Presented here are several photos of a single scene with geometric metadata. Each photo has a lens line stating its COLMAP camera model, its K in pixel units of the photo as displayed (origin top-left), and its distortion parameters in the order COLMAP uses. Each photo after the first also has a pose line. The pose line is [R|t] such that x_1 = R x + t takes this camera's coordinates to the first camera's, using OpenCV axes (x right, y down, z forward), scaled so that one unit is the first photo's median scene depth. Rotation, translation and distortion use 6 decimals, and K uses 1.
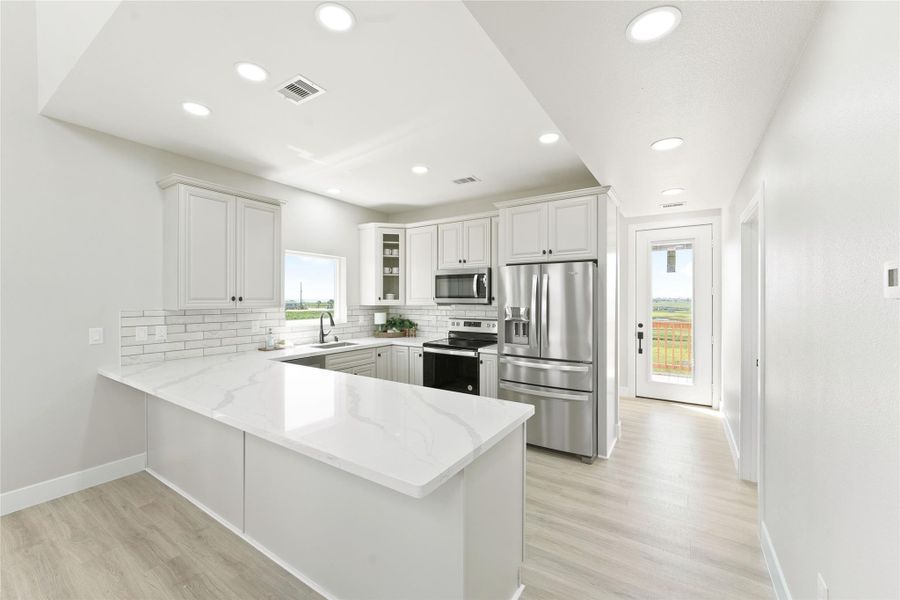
lens RADIAL K [[406.4, 0, 450.0], [0, 406.4, 300.0], [0, 0, 1]] dist [0.043061, -0.000165]
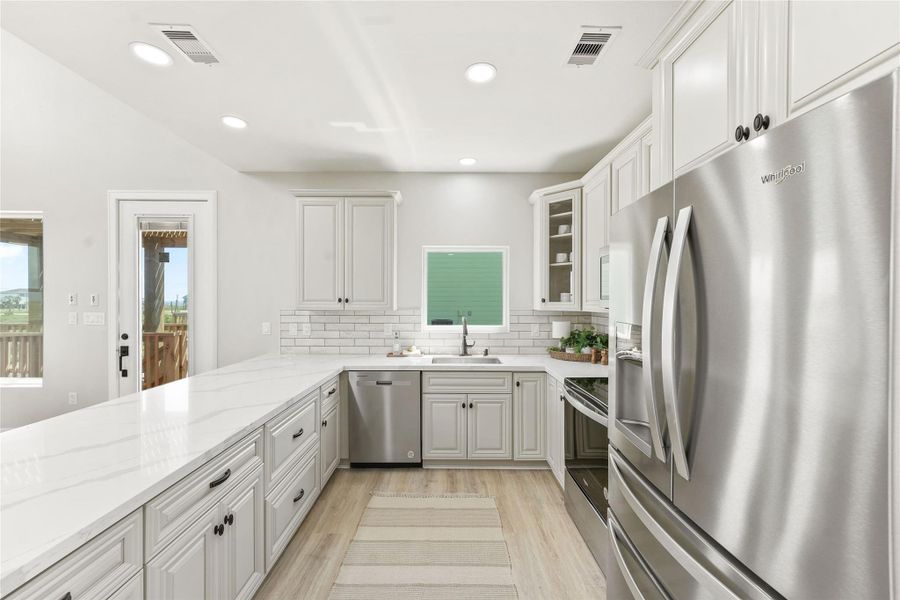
lens RADIAL K [[406.4, 0, 450.0], [0, 406.4, 300.0], [0, 0, 1]] dist [0.043061, -0.000165]
pose [[0.499622, 0.006443, -0.866220, 0.365062], [-0.003675, 0.999979, 0.005319, -0.008145], [0.866236, 0.000526, 0.499635, 0.572542]]
